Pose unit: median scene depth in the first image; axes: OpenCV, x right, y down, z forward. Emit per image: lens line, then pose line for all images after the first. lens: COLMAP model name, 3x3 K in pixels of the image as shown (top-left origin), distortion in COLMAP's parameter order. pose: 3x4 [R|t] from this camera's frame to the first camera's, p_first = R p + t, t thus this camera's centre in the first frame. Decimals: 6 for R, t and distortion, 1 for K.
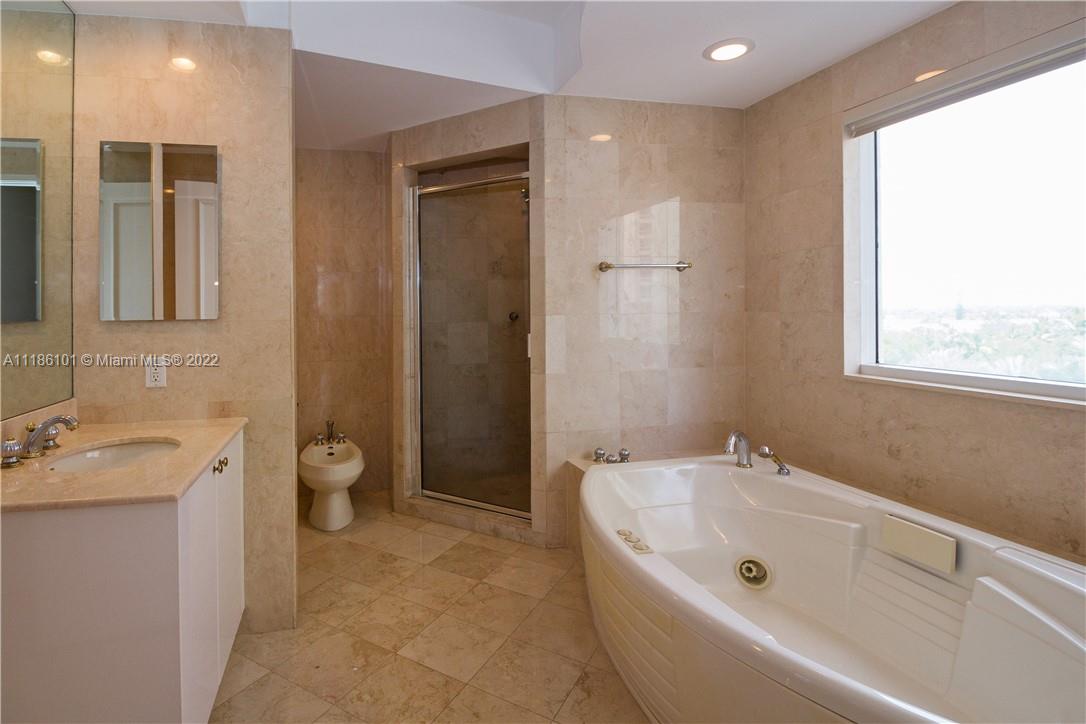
lens RADIAL K [[527.4, 0, 542.9], [0, 527.4, 318.6], [0, 0, 1]] dist [-0.002709, -0.009505]
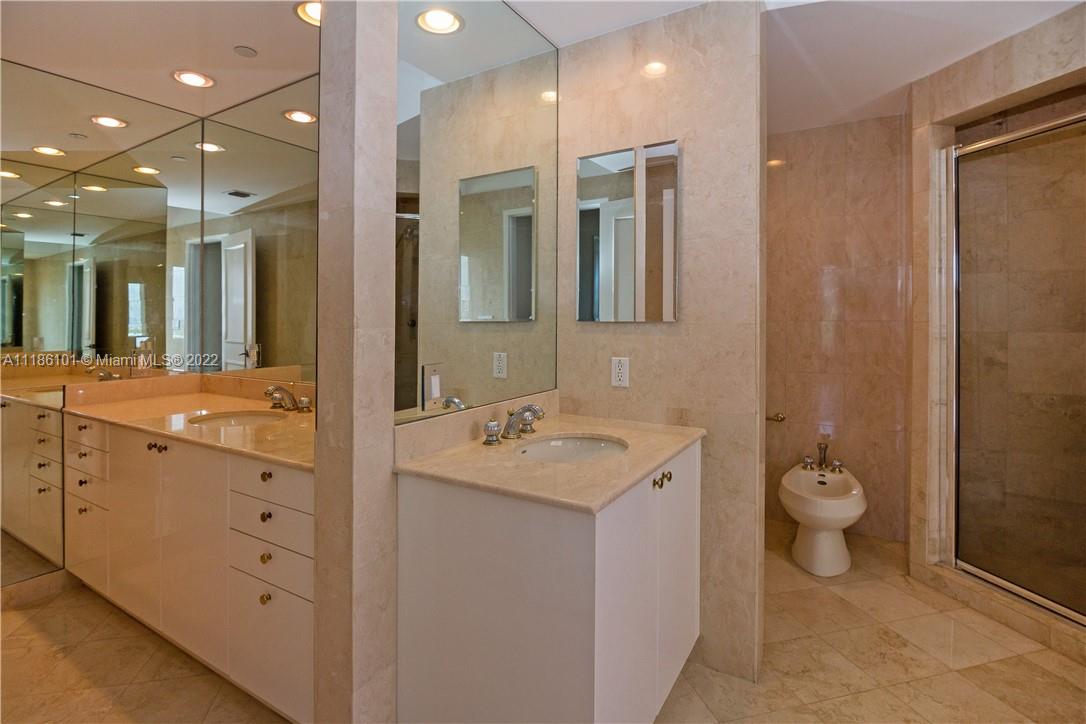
lens RADIAL K [[527.4, 0, 542.9], [0, 527.4, 318.6], [0, 0, 1]] dist [-0.002709, -0.009505]
pose [[0.606391, 0.007410, -0.795132, -0.003653], [-0.015399, 0.999878, -0.002425, 0.001229], [0.795018, 0.013715, 0.606431, 0.152874]]
